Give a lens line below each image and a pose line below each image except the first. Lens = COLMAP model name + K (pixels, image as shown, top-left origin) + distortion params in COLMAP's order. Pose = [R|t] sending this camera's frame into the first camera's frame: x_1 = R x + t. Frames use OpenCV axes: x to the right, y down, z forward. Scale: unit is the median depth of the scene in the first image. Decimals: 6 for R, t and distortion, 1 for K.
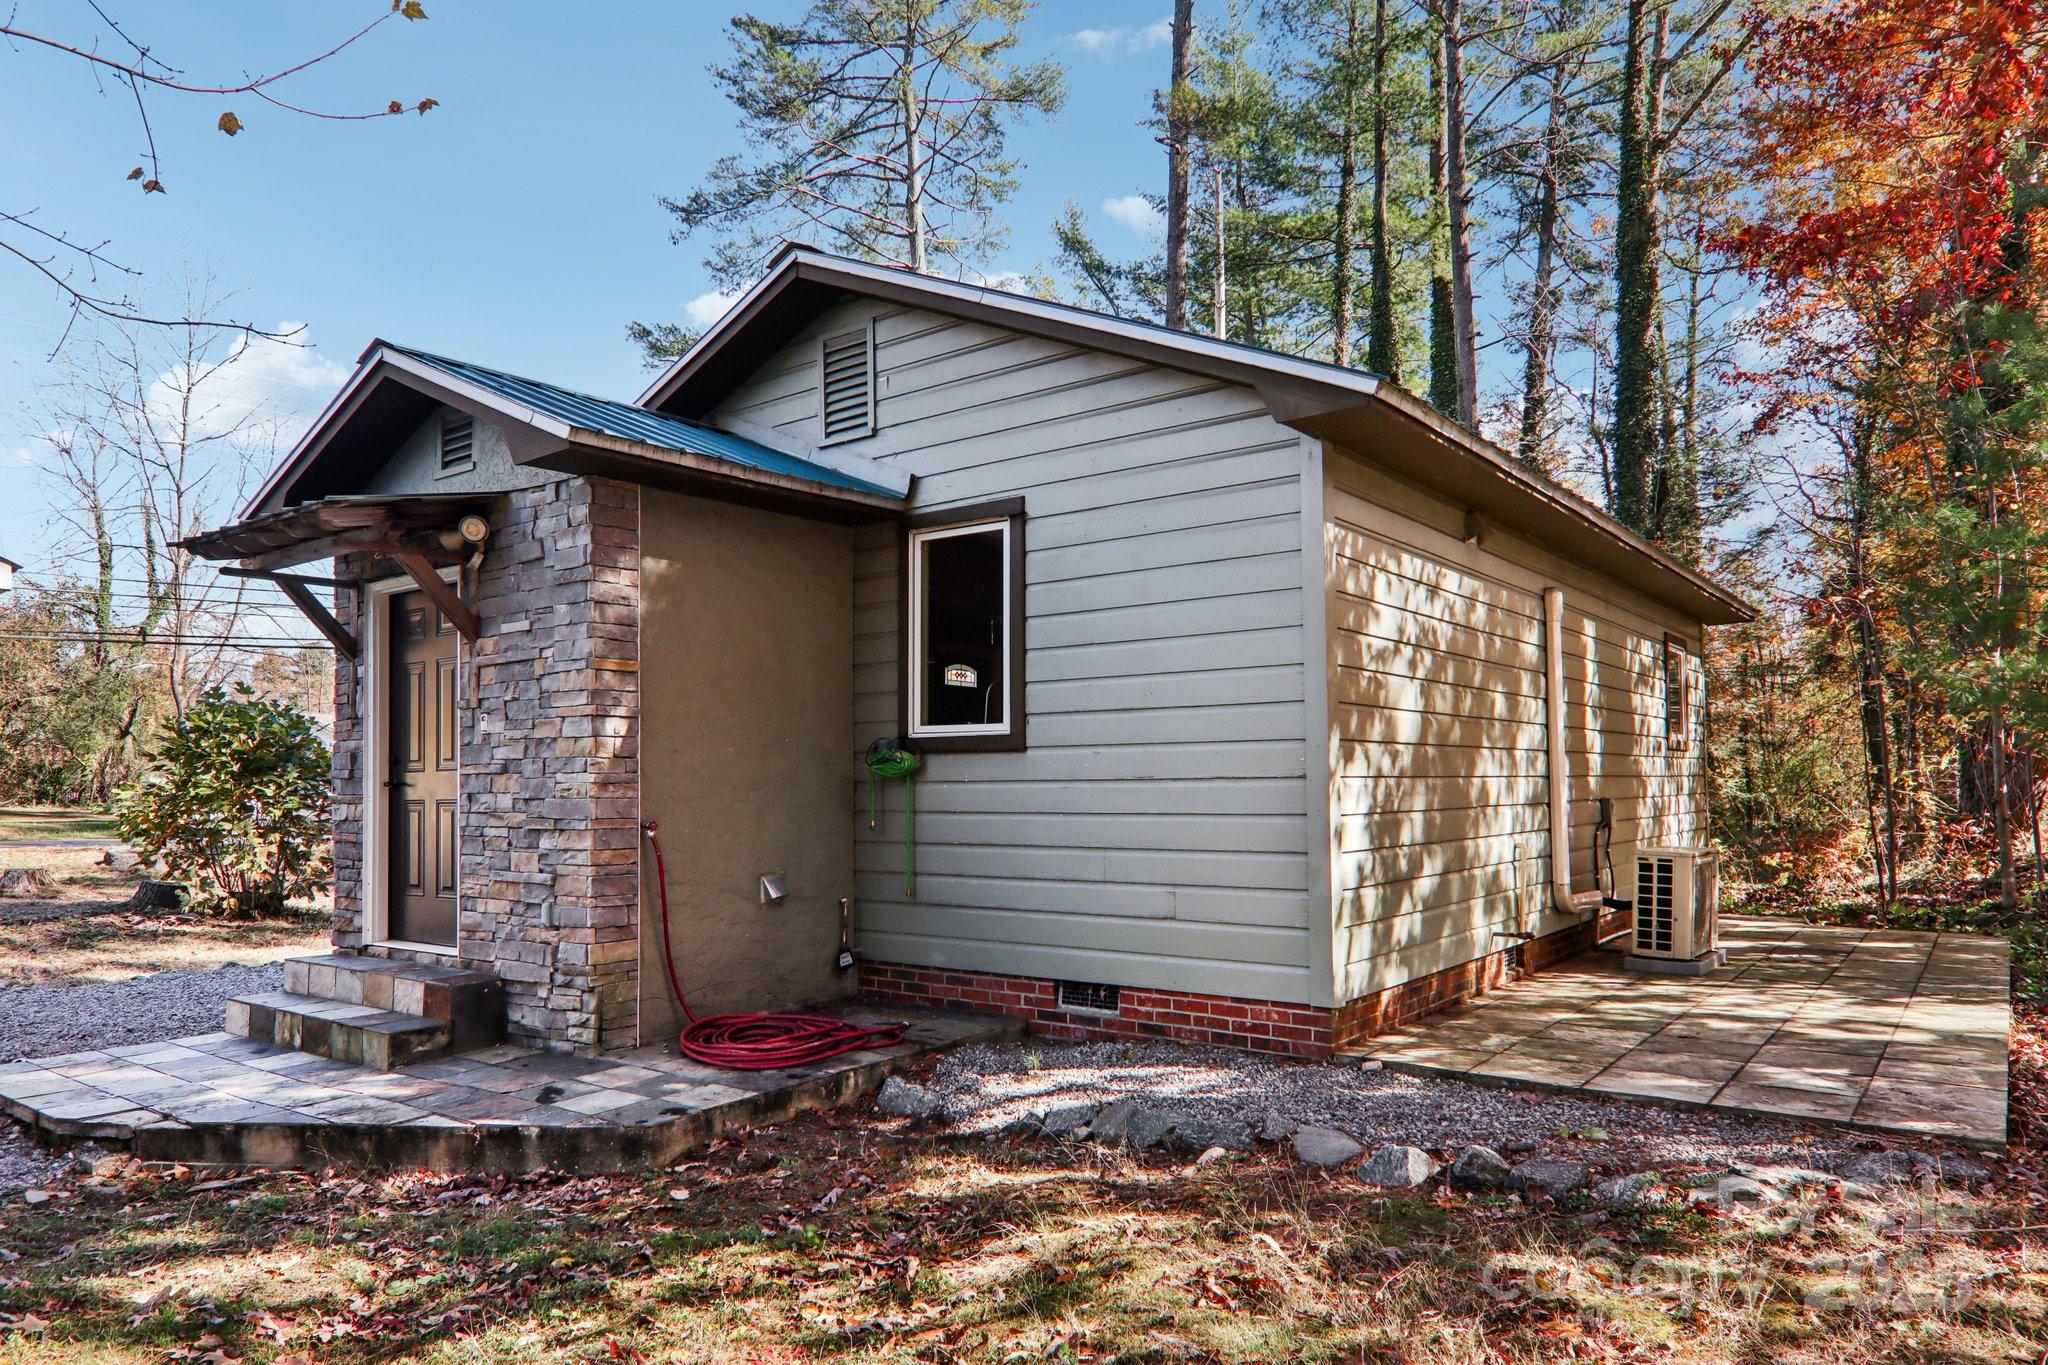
lens RADIAL K [[1340.1, 0, 1035.9], [0, 1340.1, 764.6], [0, 0, 1]] dist [-0.002369, -0.003528]
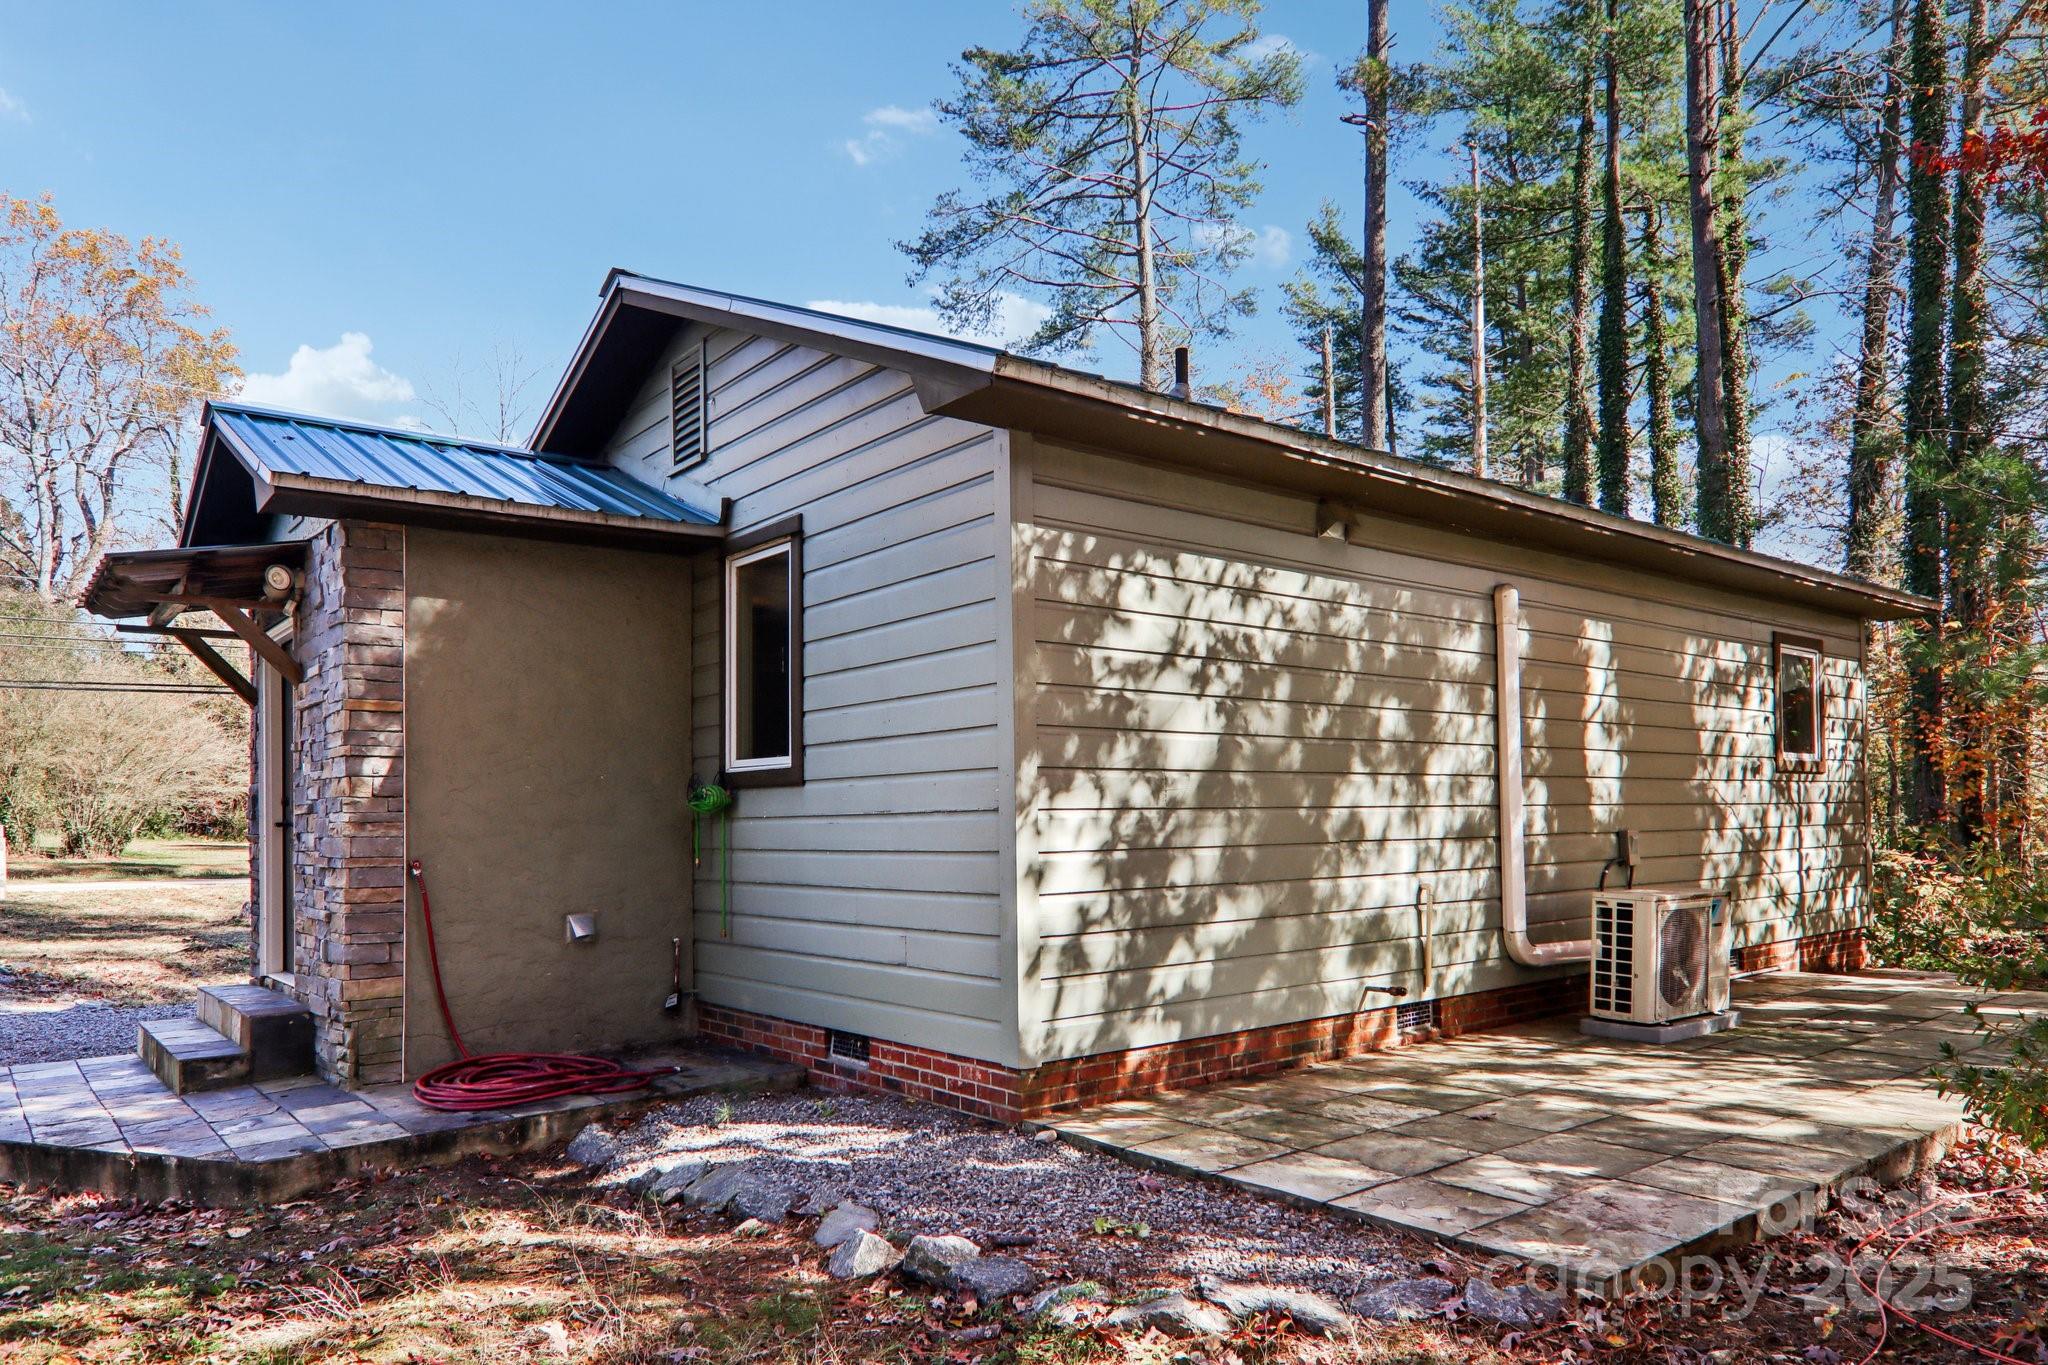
lens RADIAL K [[1363.0, 0, 1027.9], [0, 1363.0, 824.0], [0, 0, 1]] dist [-0.002531, -0.005980]
pose [[0.971709, -0.007201, -0.236072, 0.371269], [0.011494, 0.999793, 0.016812, 0.003153], [0.235902, -0.019049, 0.971590, 0.104230]]
